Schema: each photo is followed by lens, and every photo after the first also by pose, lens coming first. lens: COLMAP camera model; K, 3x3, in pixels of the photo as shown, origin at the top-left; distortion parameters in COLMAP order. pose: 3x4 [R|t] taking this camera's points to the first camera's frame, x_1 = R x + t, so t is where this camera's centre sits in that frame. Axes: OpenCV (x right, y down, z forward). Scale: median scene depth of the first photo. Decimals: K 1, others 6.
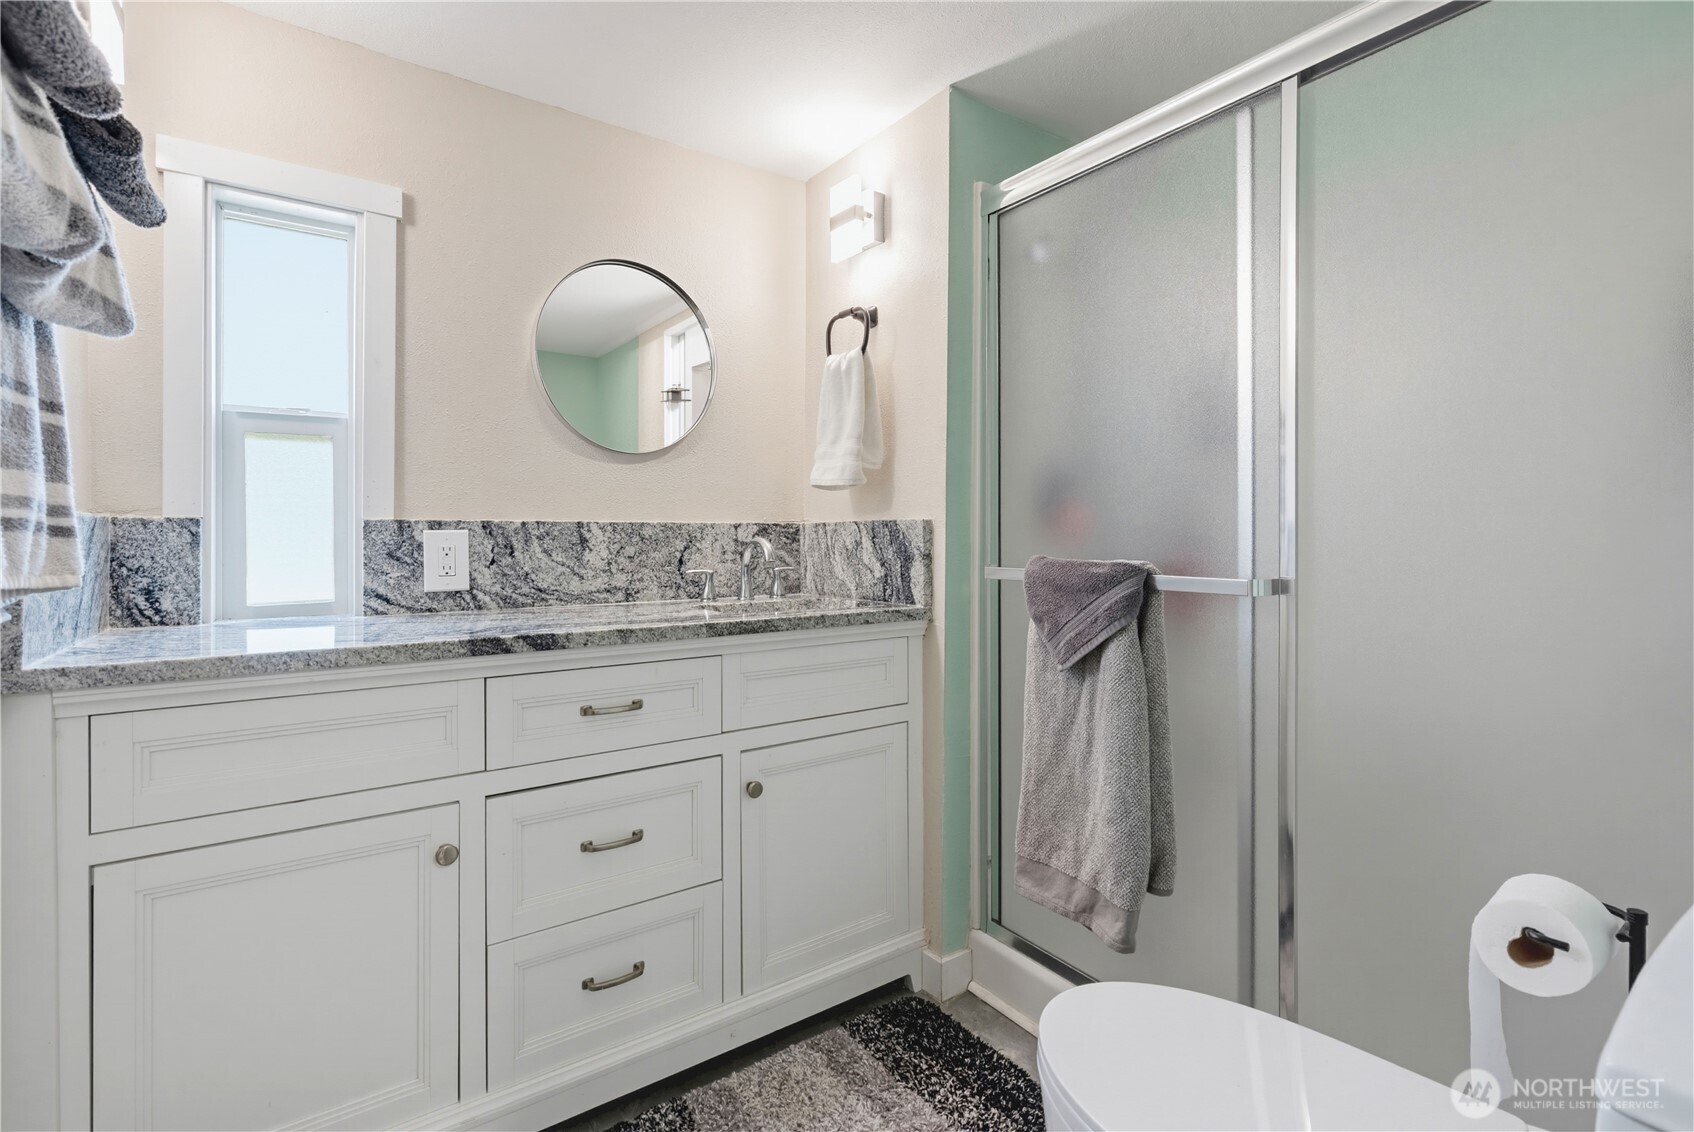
lens RADIAL K [[777.3, 0, 842.4], [0, 777.3, 542.0], [0, 0, 1]] dist [-0.007092, 0.000815]
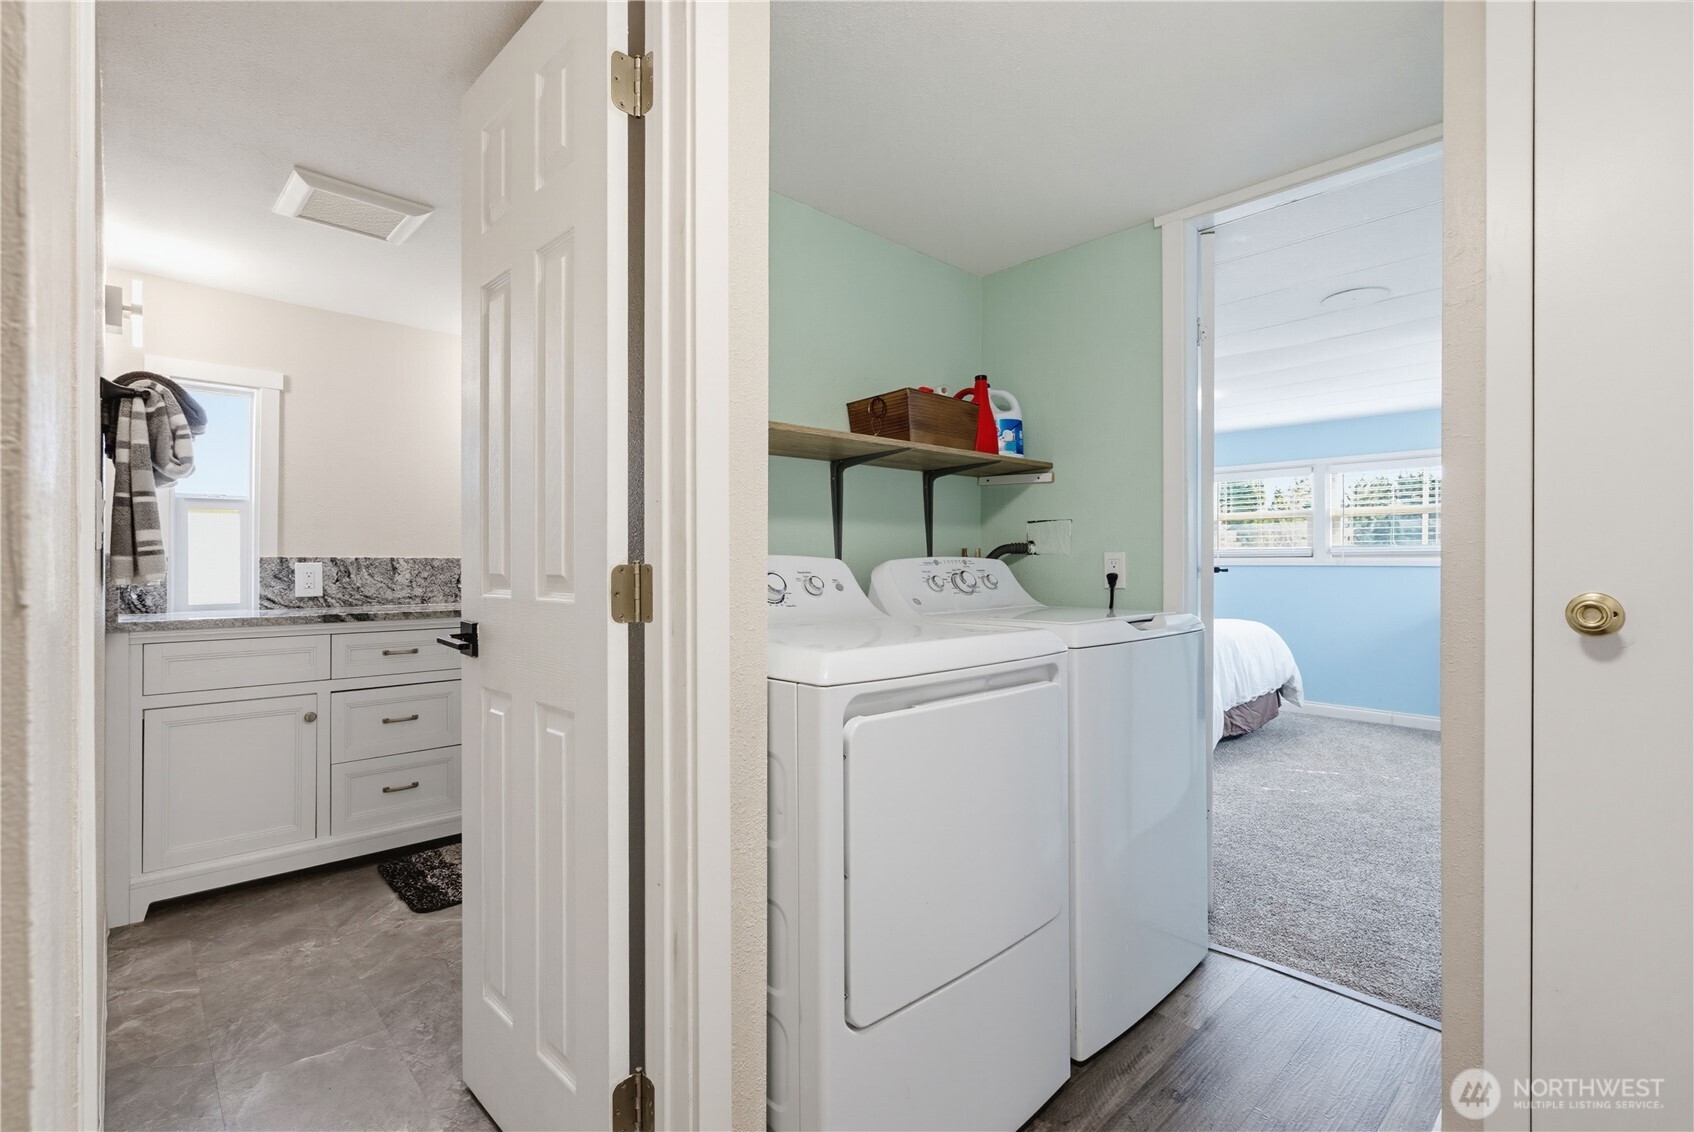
lens RADIAL K [[777.3, 0, 848.6], [0, 777.3, 563.7], [0, 0, 1]] dist [-0.007092, 0.000815]
pose [[0.988864, -0.001638, 0.148816, 0.457129], [0.003200, 0.999942, -0.010260, 0.009449], [-0.148790, 0.010622, 0.988812, -0.957189]]
